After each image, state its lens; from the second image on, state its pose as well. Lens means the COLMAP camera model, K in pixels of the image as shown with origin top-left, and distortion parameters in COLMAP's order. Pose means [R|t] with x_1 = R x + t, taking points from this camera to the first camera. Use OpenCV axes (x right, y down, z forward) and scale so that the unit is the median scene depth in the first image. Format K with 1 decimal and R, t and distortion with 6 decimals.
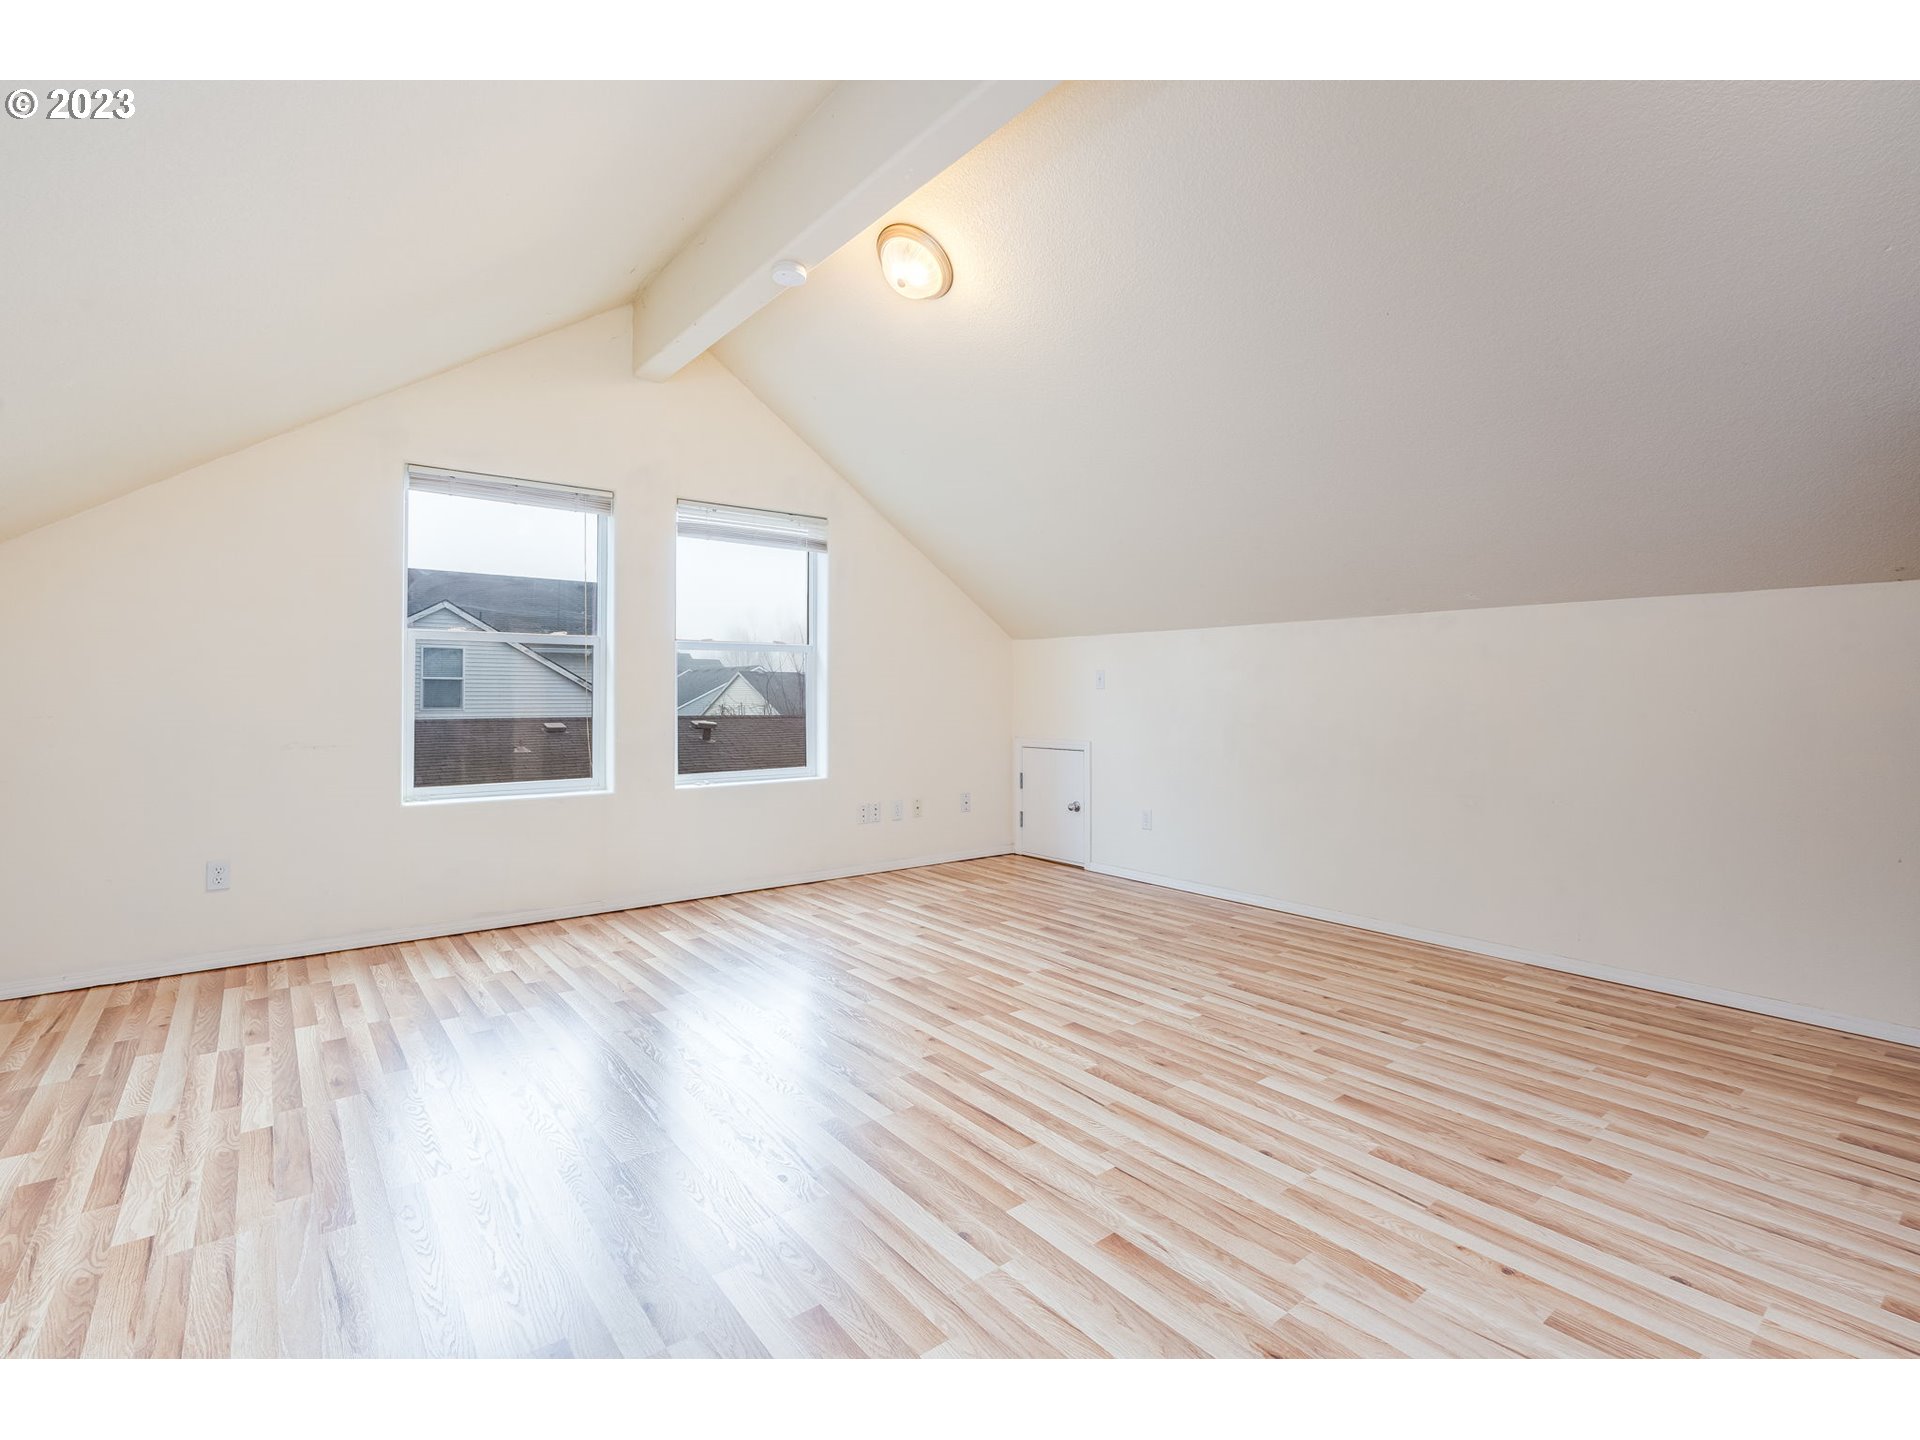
lens RADIAL K [[869.7, 0, 951.5], [0, 869.7, 722.2], [0, 0, 1]] dist [-0.007419, 0.001174]
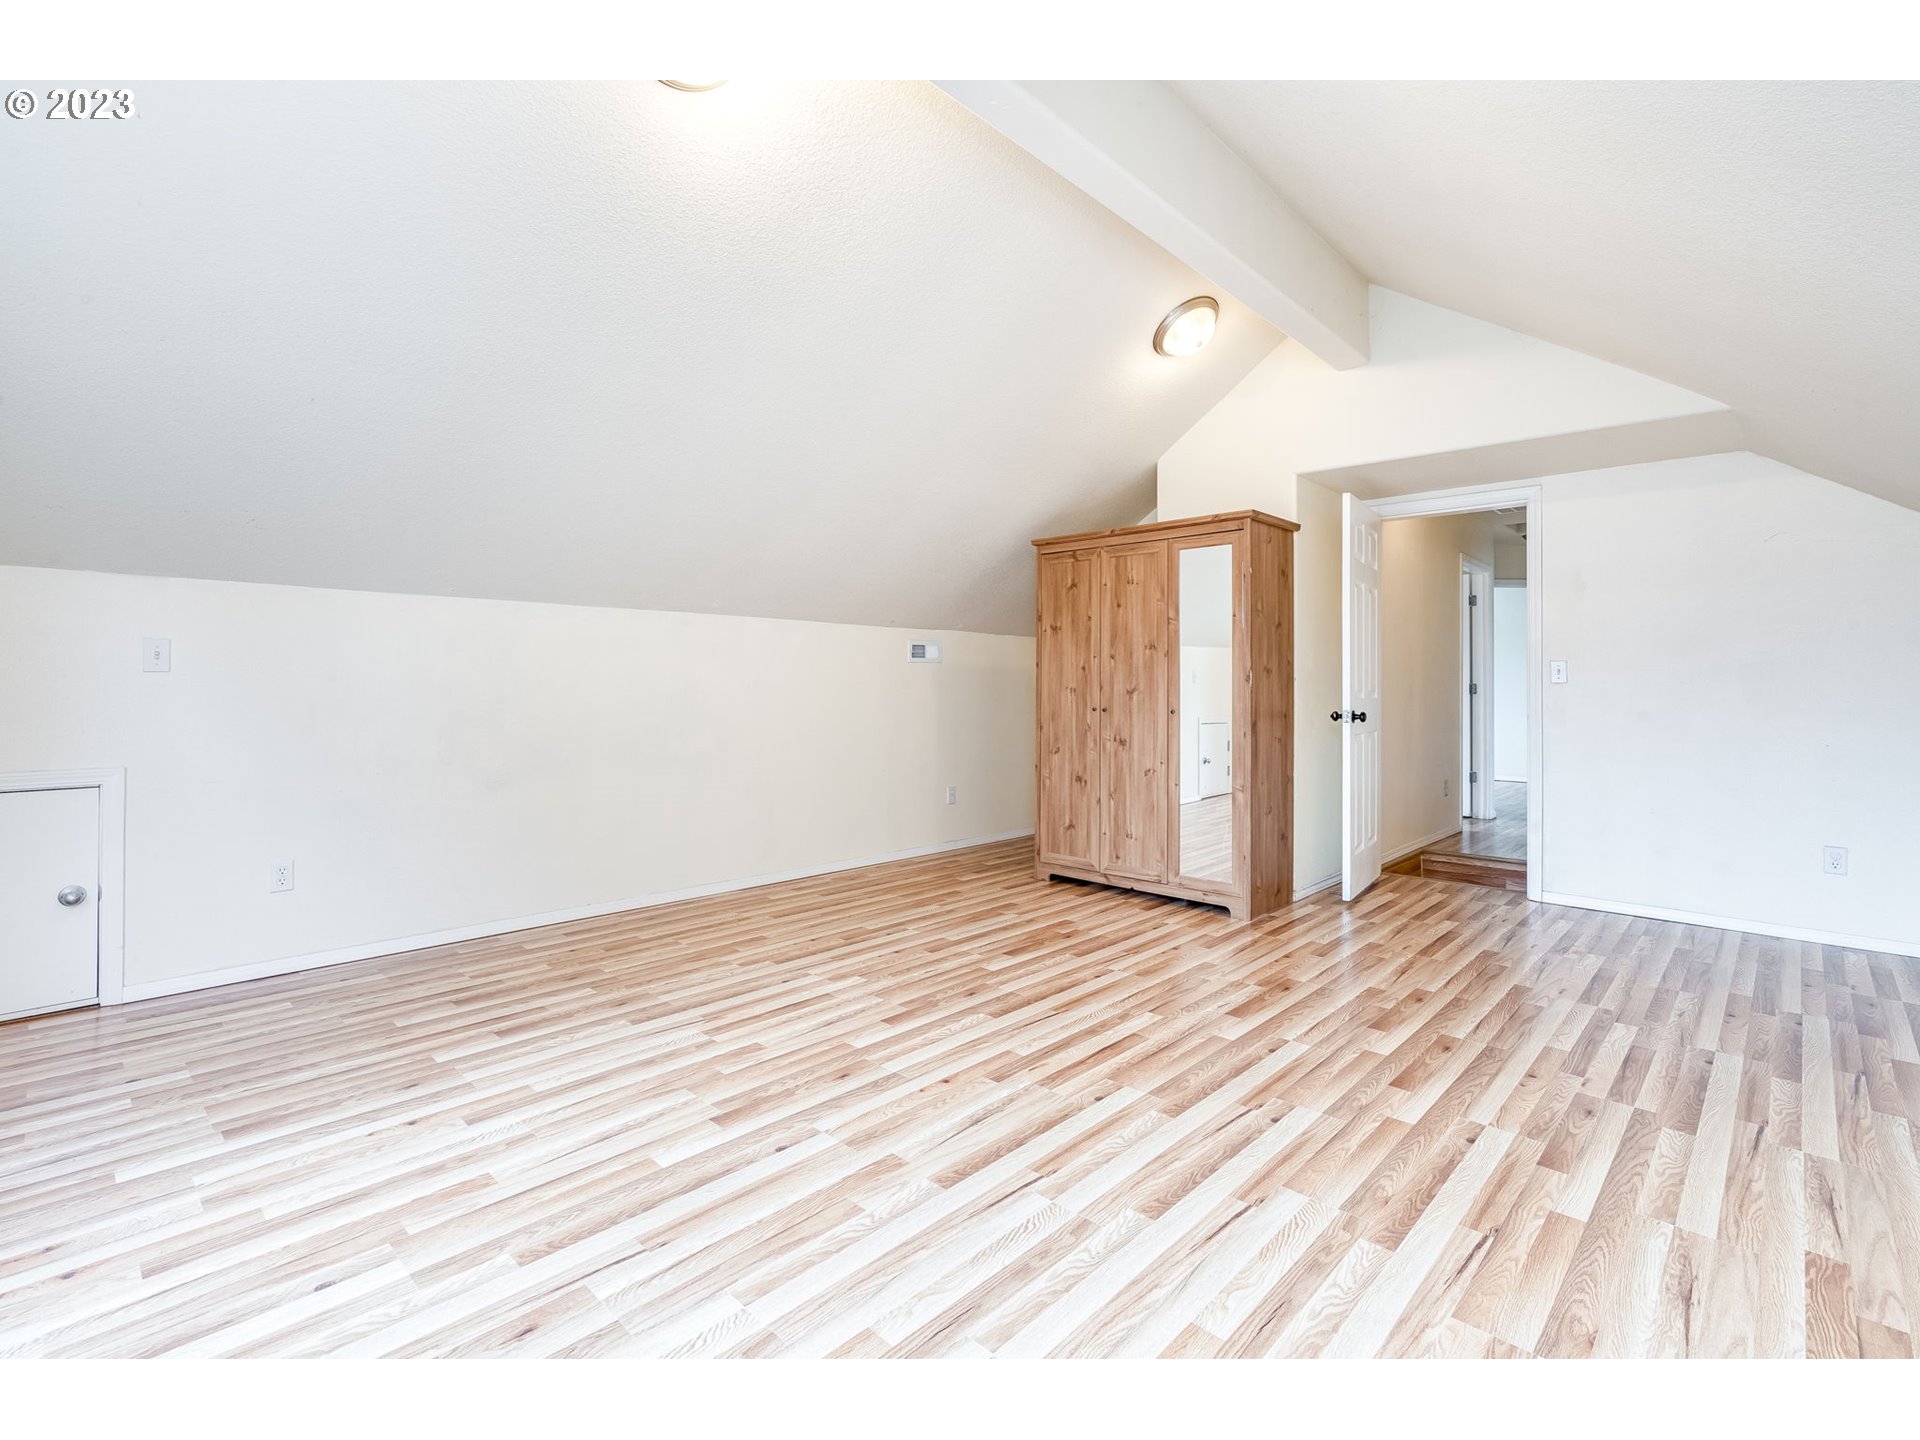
lens RADIAL K [[869.7, 0, 951.5], [0, 869.7, 722.2], [0, 0, 1]] dist [-0.007419, 0.001174]
pose [[-0.124003, -0.043655, 0.991321, -0.908054], [0.024159, 0.998603, 0.046998, -0.039277], [-0.991988, 0.029778, -0.122775, 1.130141]]
